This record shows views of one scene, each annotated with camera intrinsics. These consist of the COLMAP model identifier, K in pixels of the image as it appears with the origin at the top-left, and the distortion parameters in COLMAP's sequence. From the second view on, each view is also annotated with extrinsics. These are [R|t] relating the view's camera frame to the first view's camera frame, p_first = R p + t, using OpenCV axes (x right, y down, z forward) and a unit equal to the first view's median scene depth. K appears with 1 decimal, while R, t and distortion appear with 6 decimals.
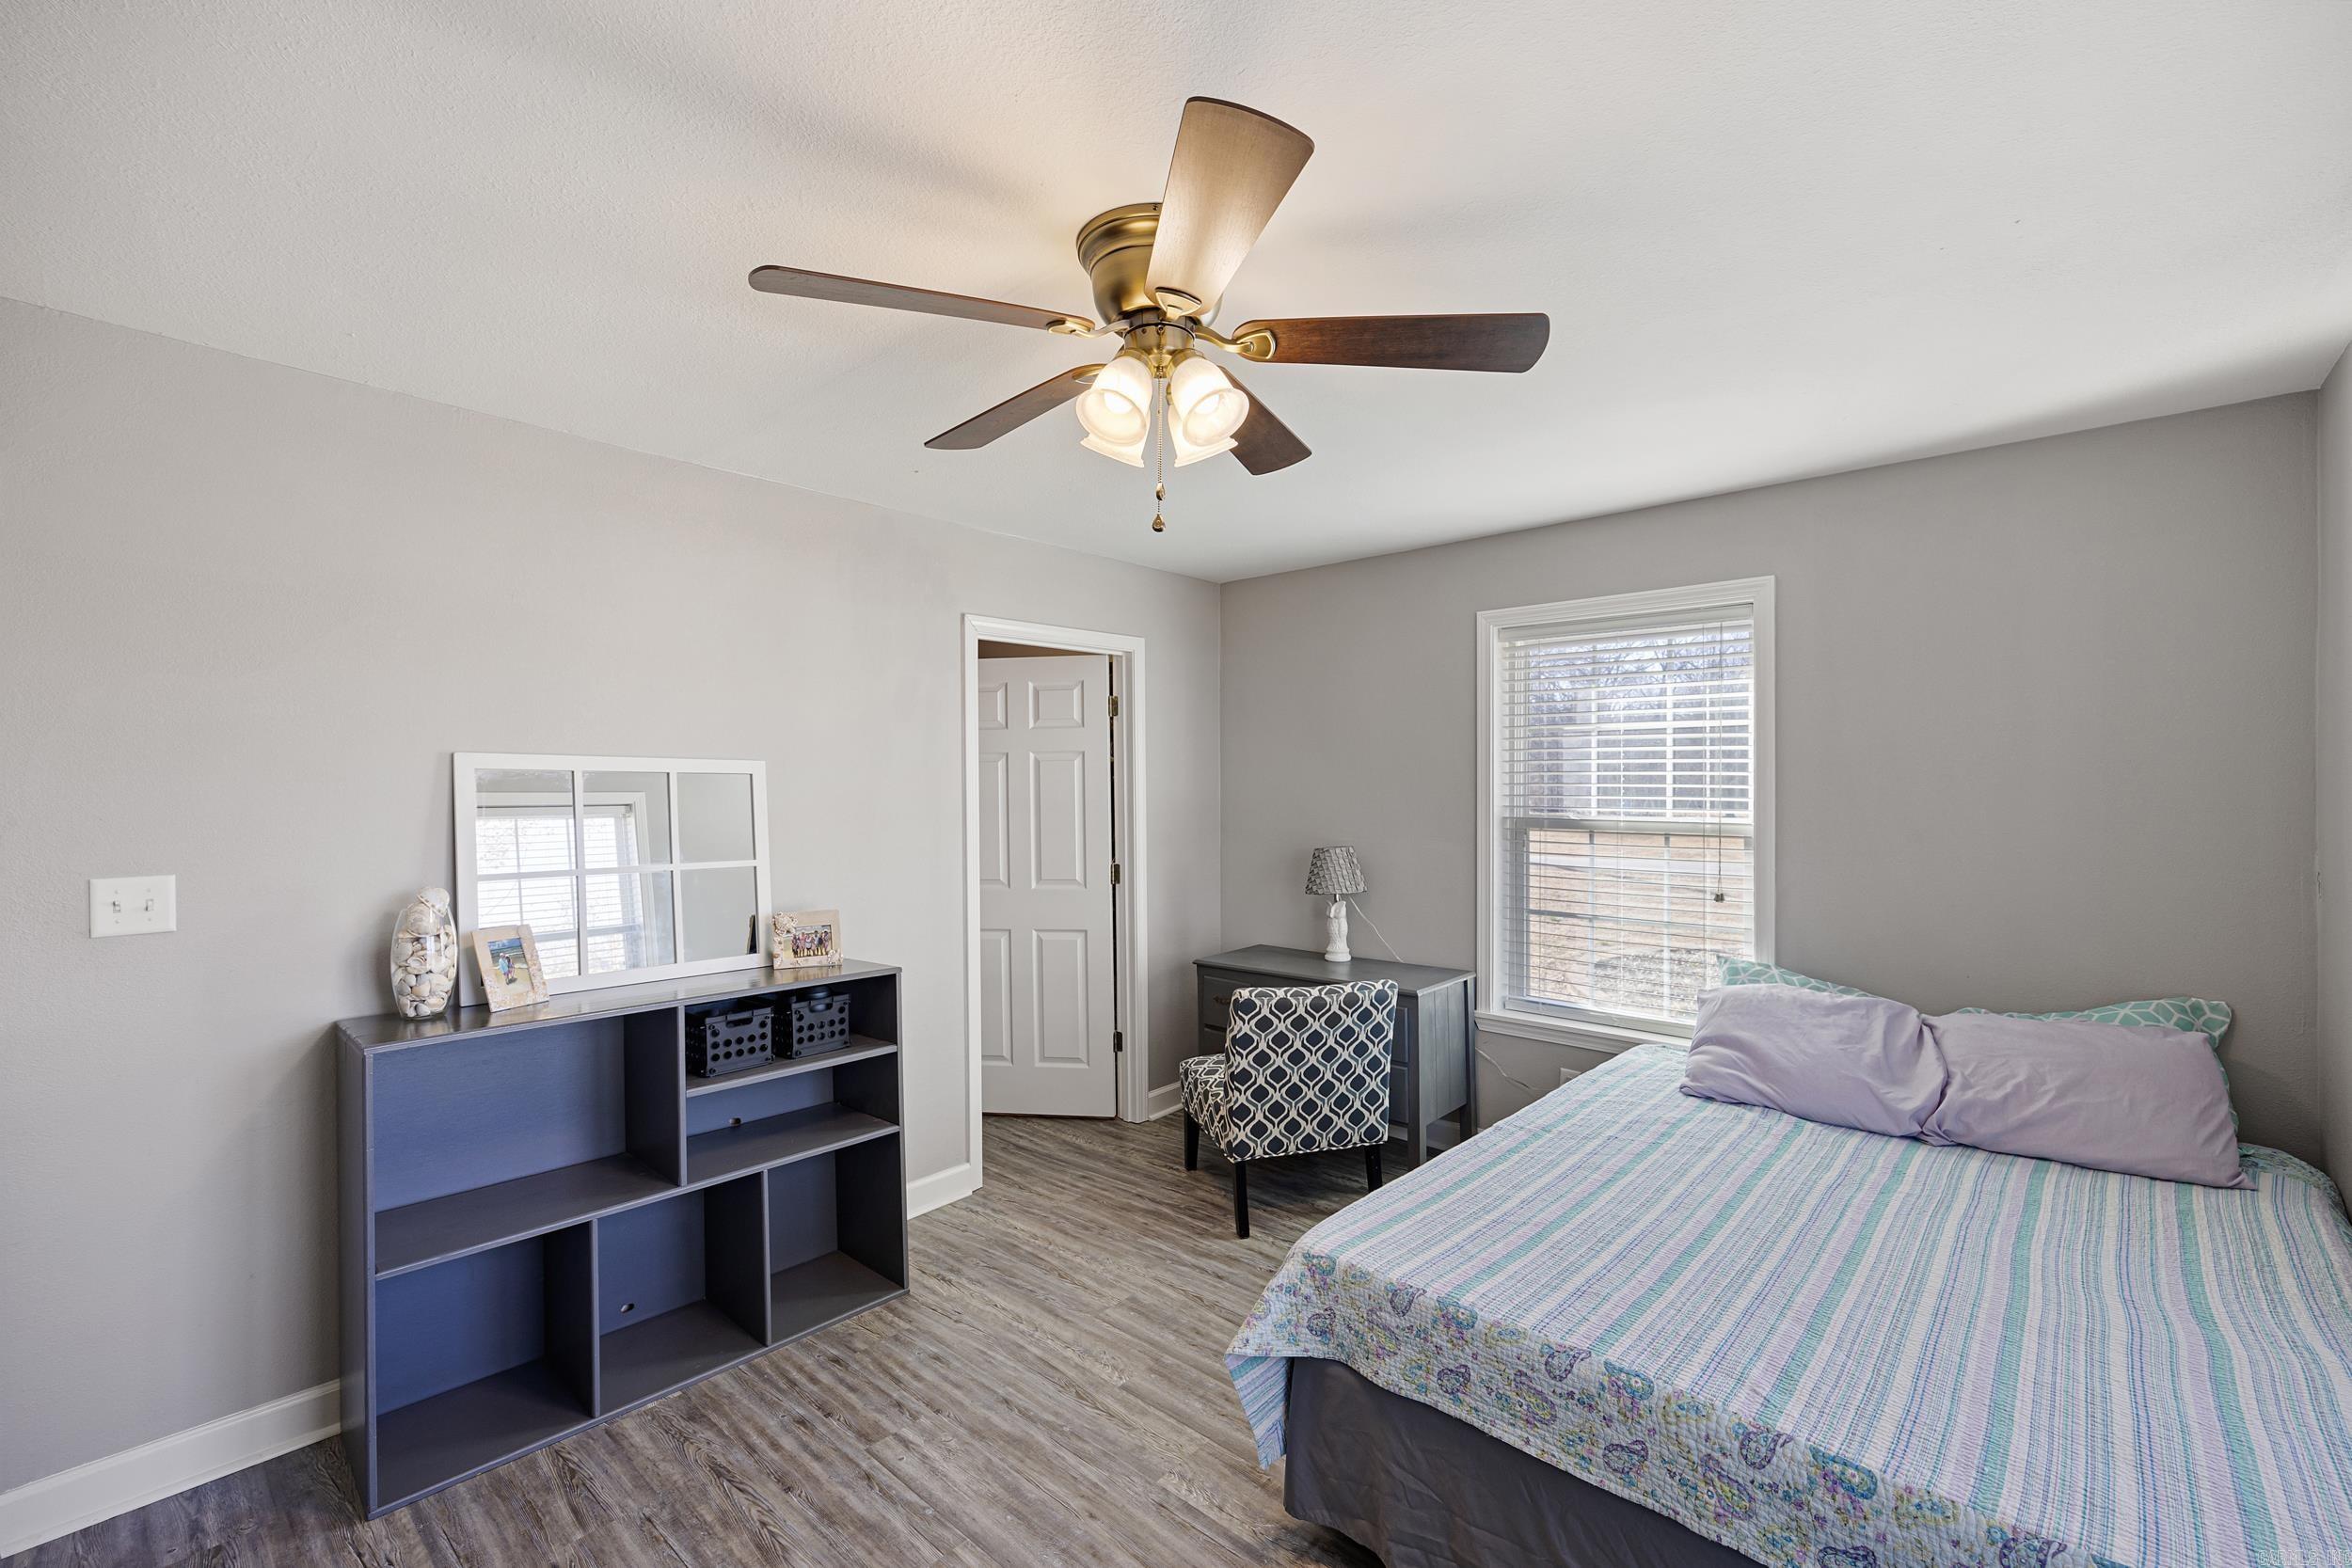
lens RADIAL K [[945.4, 0, 1175.3], [0, 945.4, 779.3], [0, 0, 1]] dist [-0.001926, 0.000448]
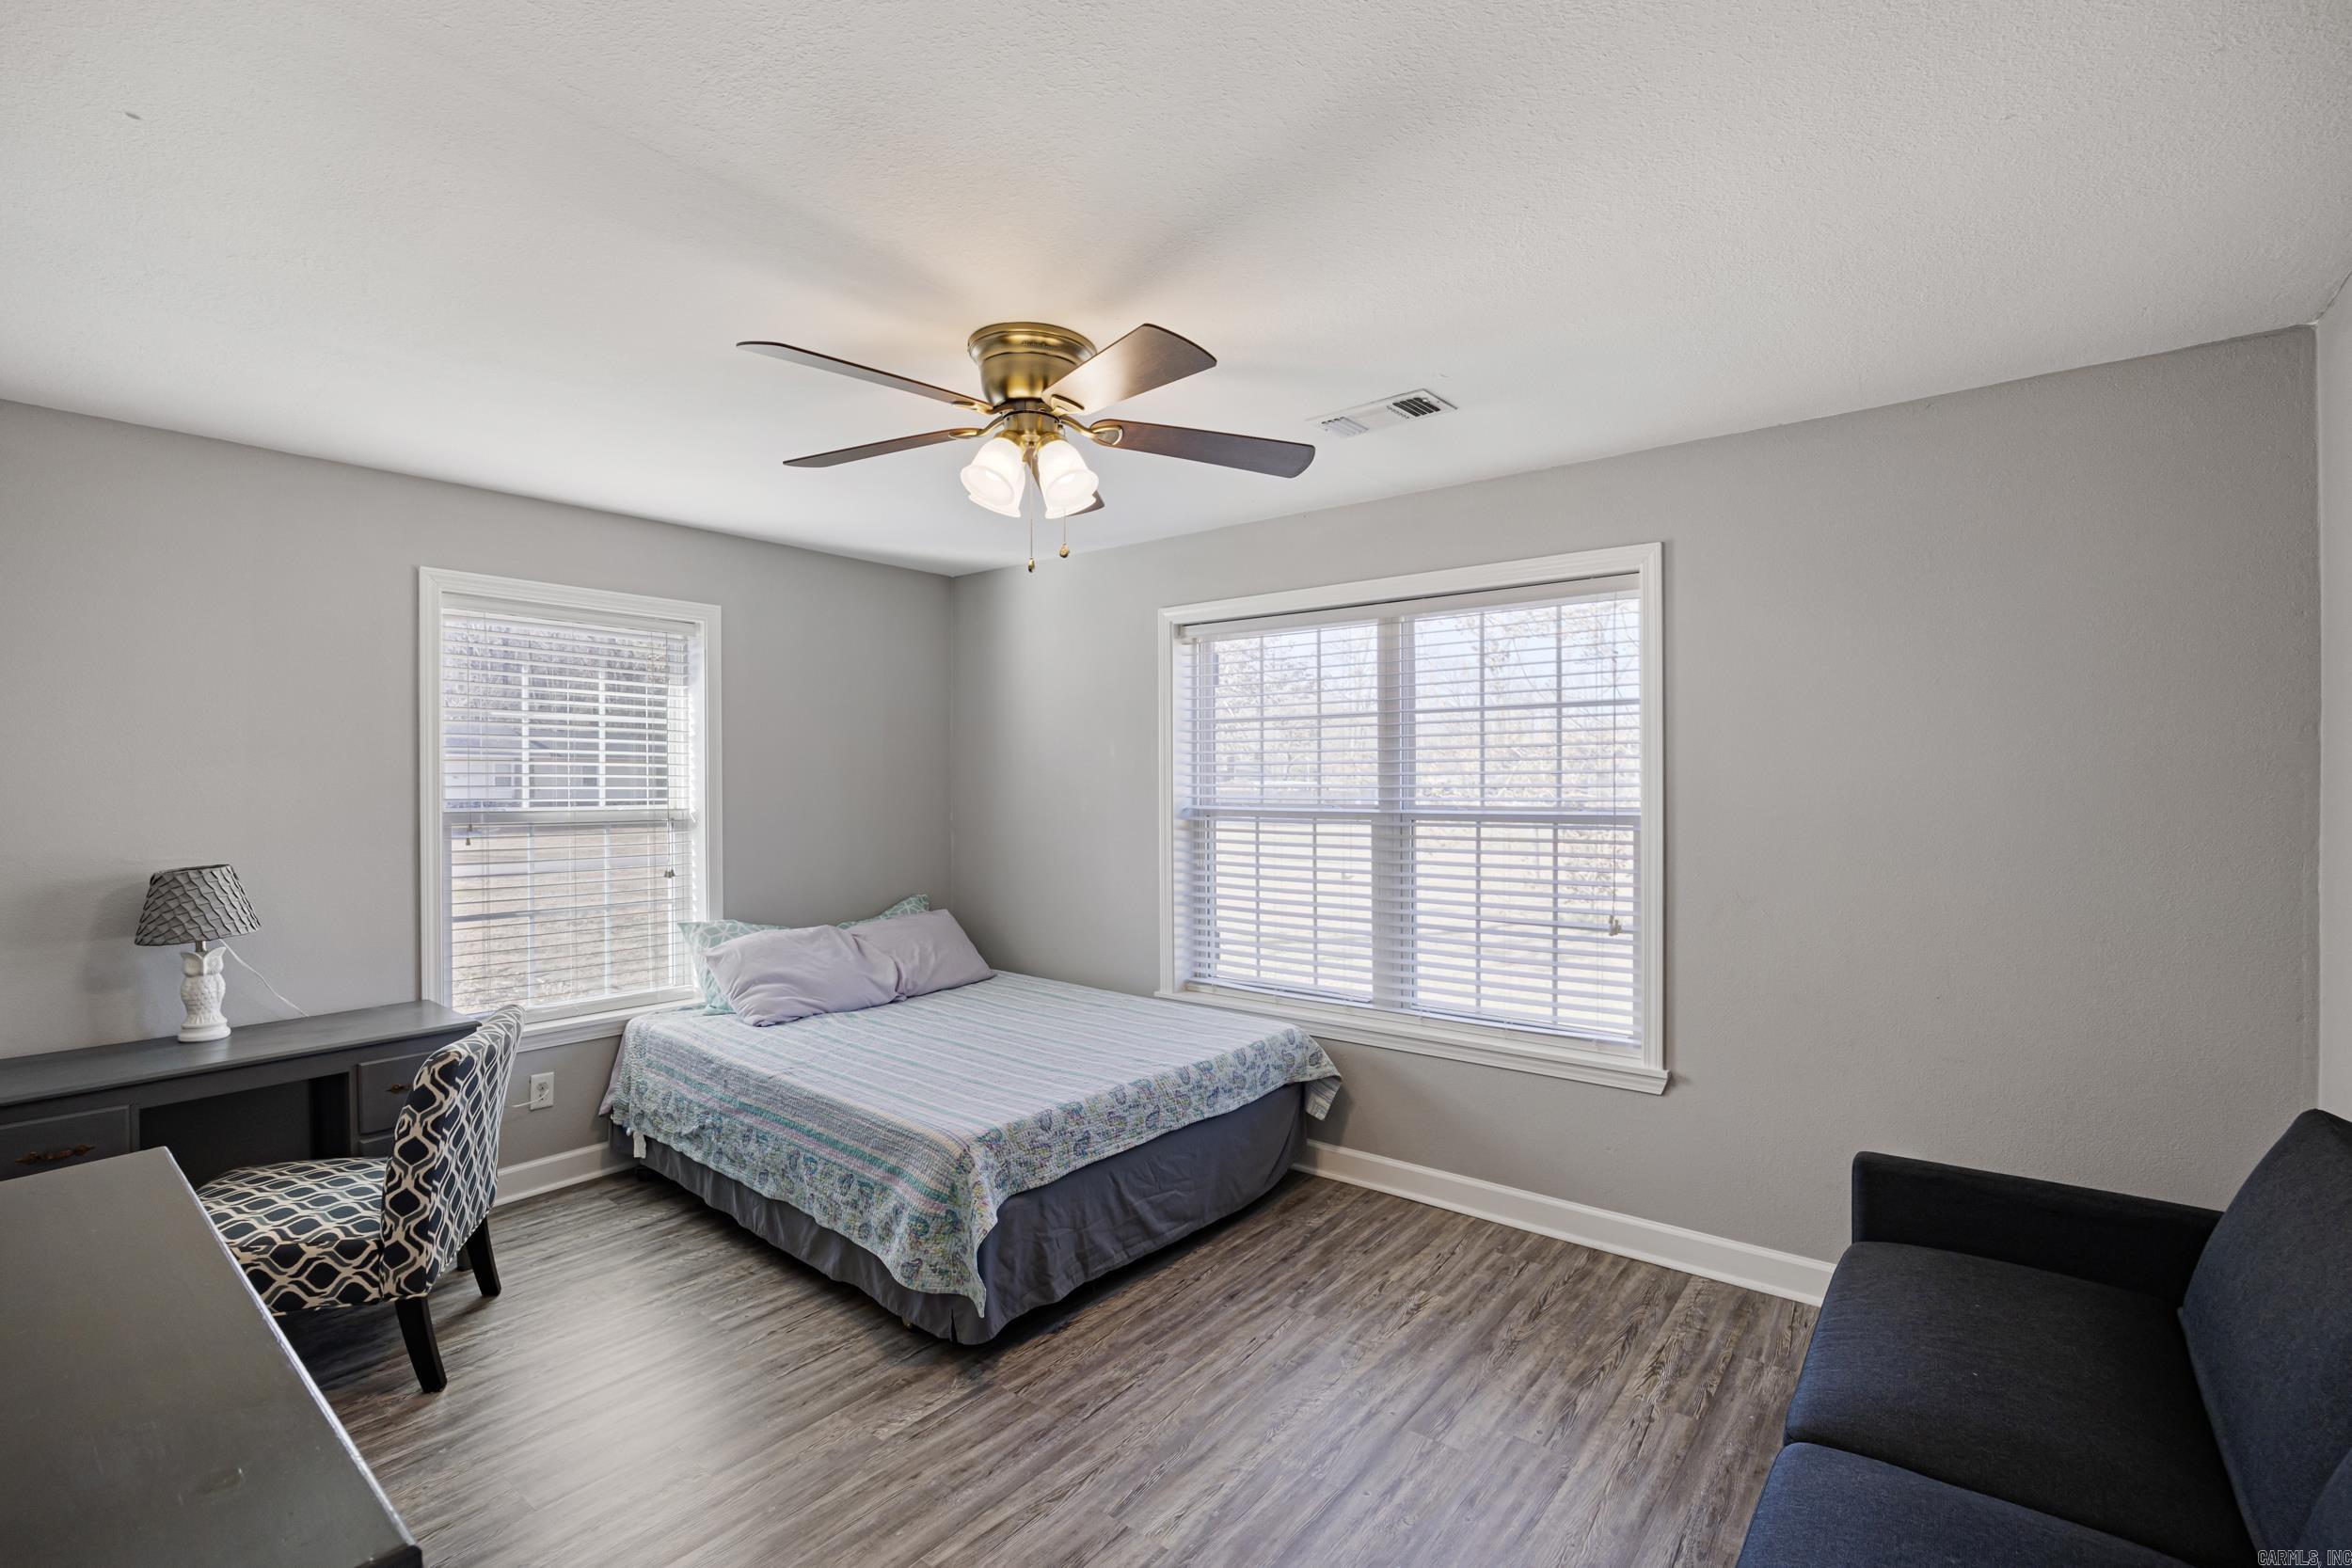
lens RADIAL K [[1052.7, 0, 1182.2], [0, 1052.7, 777.5], [0, 0, 1]] dist [-0.008337, 0.000122]
pose [[-0.041540, 0.006831, 0.999113, -1.205832], [-0.006662, 0.999953, -0.007113, 0.021395], [-0.999115, -0.006952, -0.041493, 0.734197]]
